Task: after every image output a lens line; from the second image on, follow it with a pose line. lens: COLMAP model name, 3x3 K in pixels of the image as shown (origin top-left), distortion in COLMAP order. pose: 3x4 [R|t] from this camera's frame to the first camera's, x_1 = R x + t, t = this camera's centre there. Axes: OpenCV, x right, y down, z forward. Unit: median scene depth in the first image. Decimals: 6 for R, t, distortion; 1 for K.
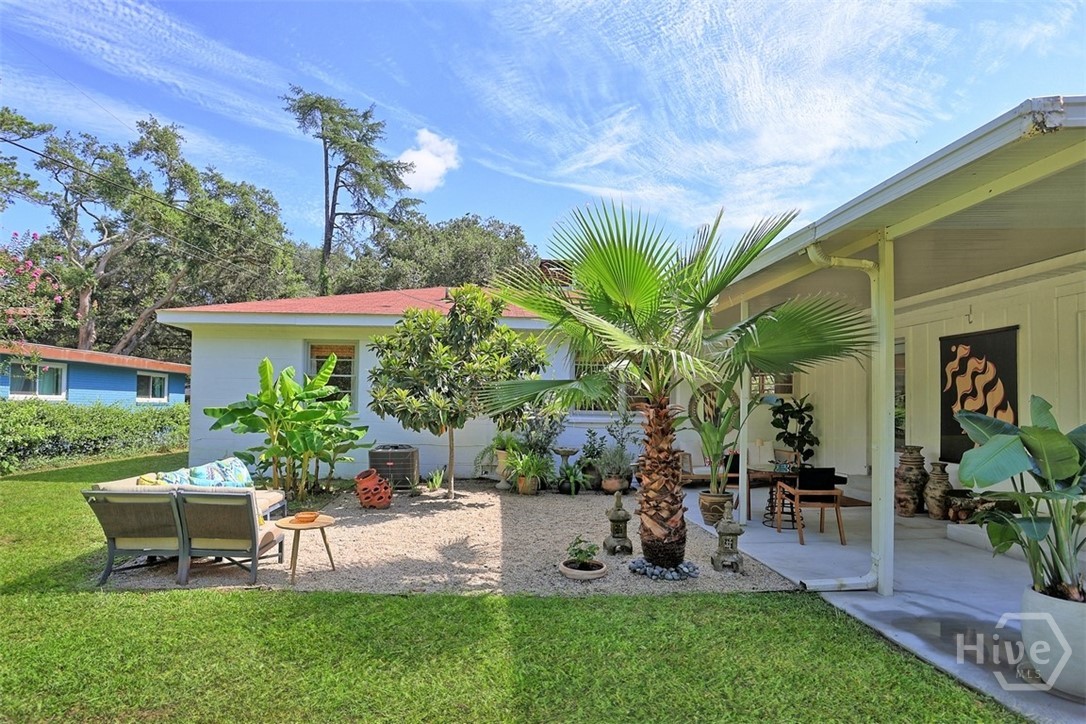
lens RADIAL K [[585.6, 0, 511.3], [0, 585.6, 394.7], [0, 0, 1]] dist [-0.031245, 0.001994]
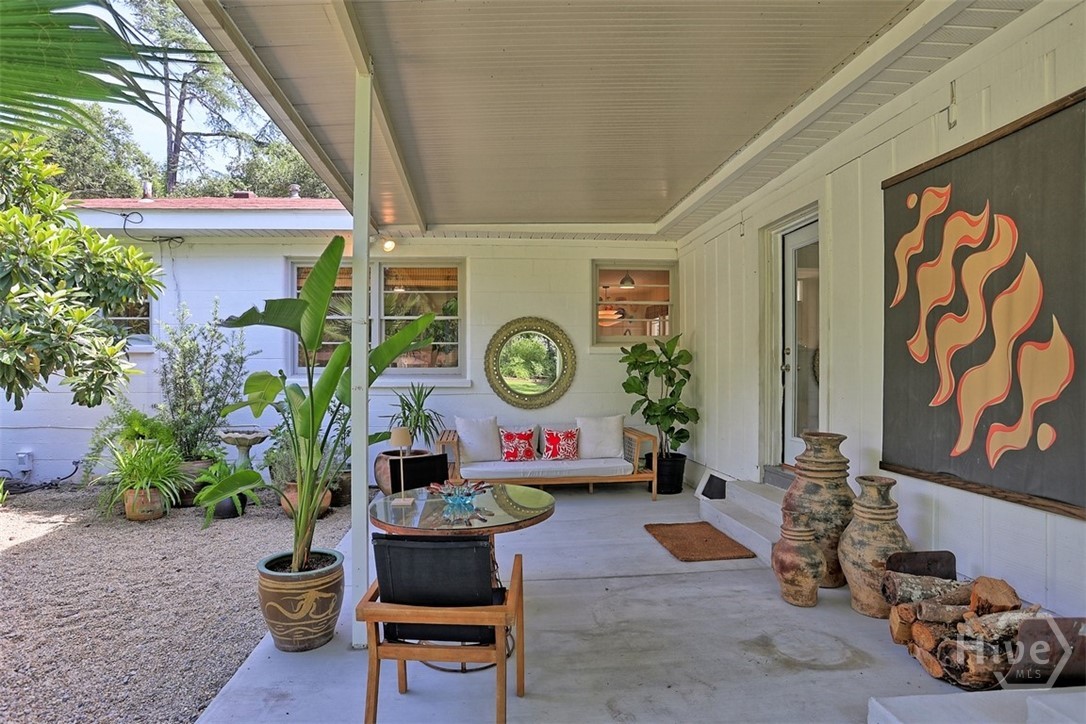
lens RADIAL K [[606.3, 0, 508.4], [0, 606.3, 375.9], [0, 0, 1]] dist [-0.048572, 0.010583]
pose [[0.999590, -0.014546, 0.024663, 0.342343], [0.013804, 0.999455, 0.030000, 0.021611], [-0.025086, -0.029647, 0.999246, 0.424354]]
